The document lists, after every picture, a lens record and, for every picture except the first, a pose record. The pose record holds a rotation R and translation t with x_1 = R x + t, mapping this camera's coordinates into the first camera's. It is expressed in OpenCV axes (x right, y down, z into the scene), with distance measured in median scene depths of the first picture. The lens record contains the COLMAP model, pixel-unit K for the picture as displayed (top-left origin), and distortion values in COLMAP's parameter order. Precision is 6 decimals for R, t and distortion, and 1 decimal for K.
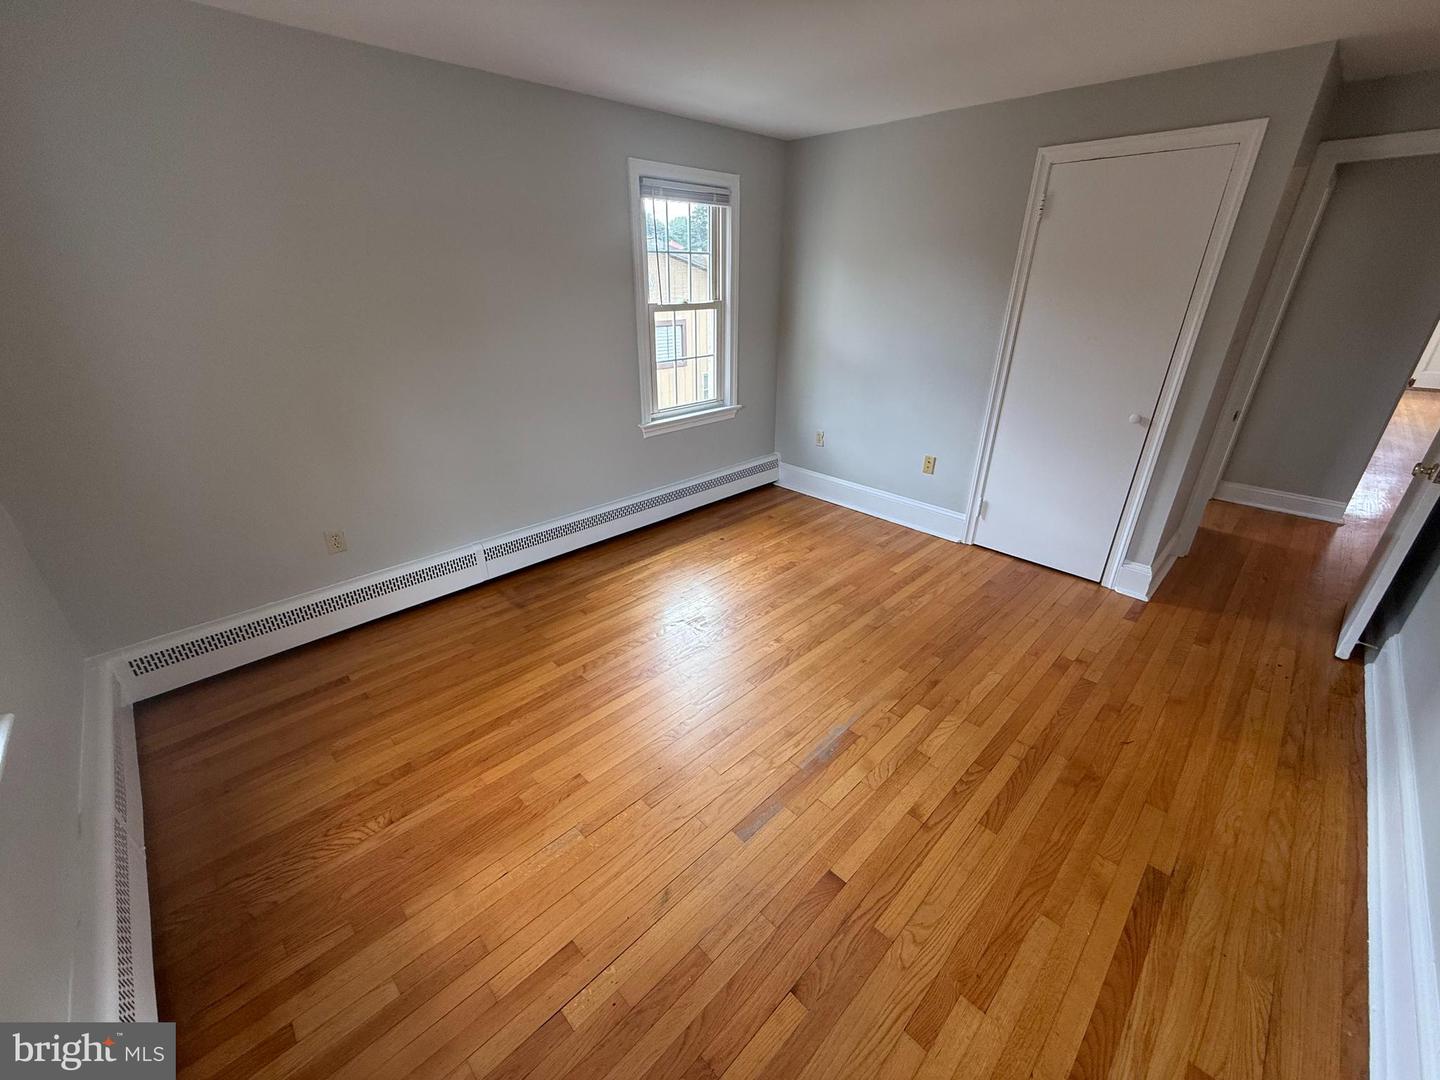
lens RADIAL K [[576.2, 0, 716.9], [0, 576.2, 540.4], [0, 0, 1]] dist [0.002056, -0.000041]
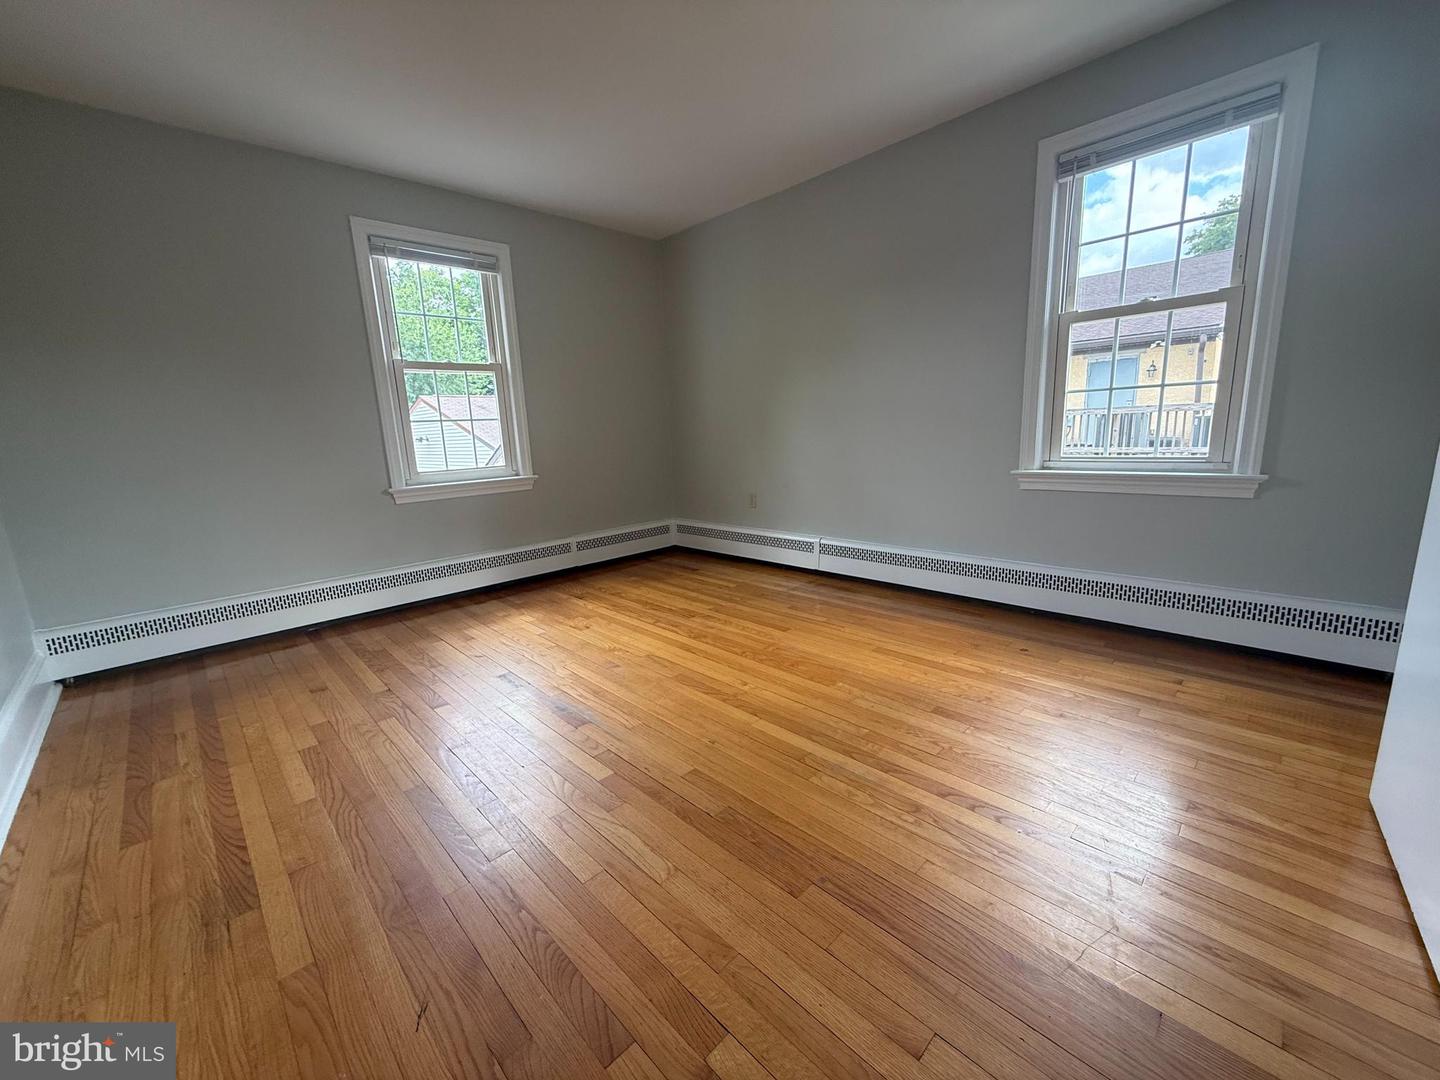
lens RADIAL K [[576.2, 0, 716.9], [0, 576.2, 540.4], [0, 0, 1]] dist [0.002056, -0.000041]
pose [[-0.008009, 0.194827, -0.980805, 0.655504], [-0.376260, 0.908167, 0.183470, -0.109323], [0.926480, 0.370507, 0.066032, 0.626485]]
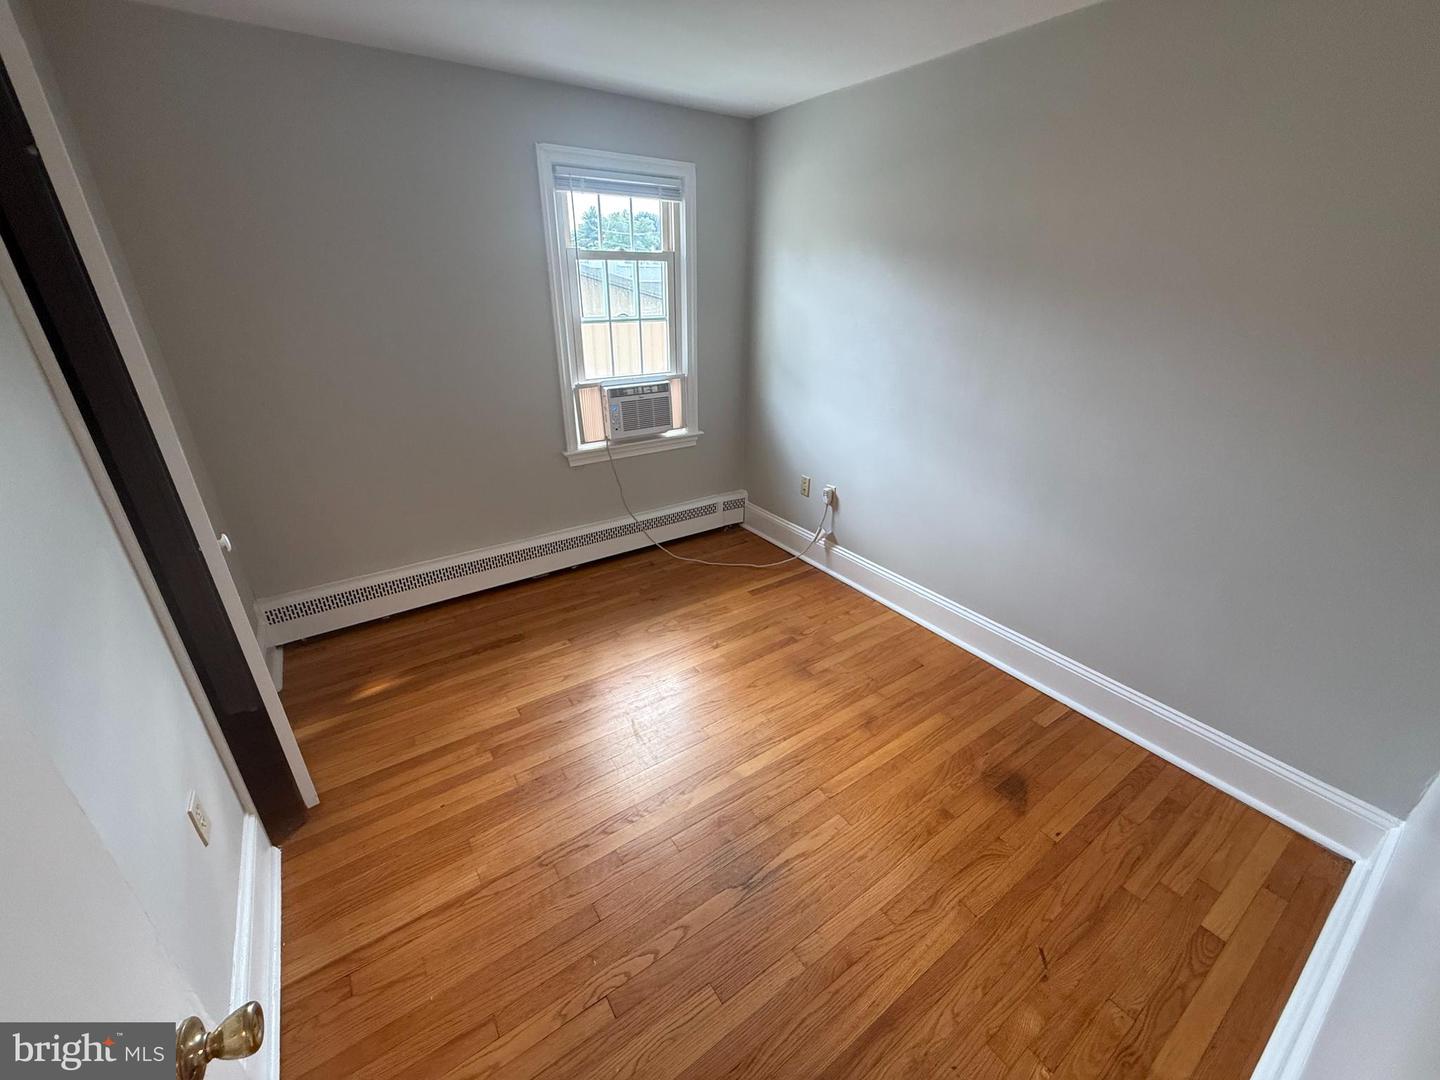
lens RADIAL K [[568.8, 0, 720.1], [0, 568.8, 534.5], [0, 0, 1]] dist [-0.012417, 0.000191]
pose [[0.986256, 0.076607, -0.146391, 0.236541], [-0.078049, 0.996941, -0.004121, -0.094206], [0.145627, 0.015490, 0.989218, 0.196212]]
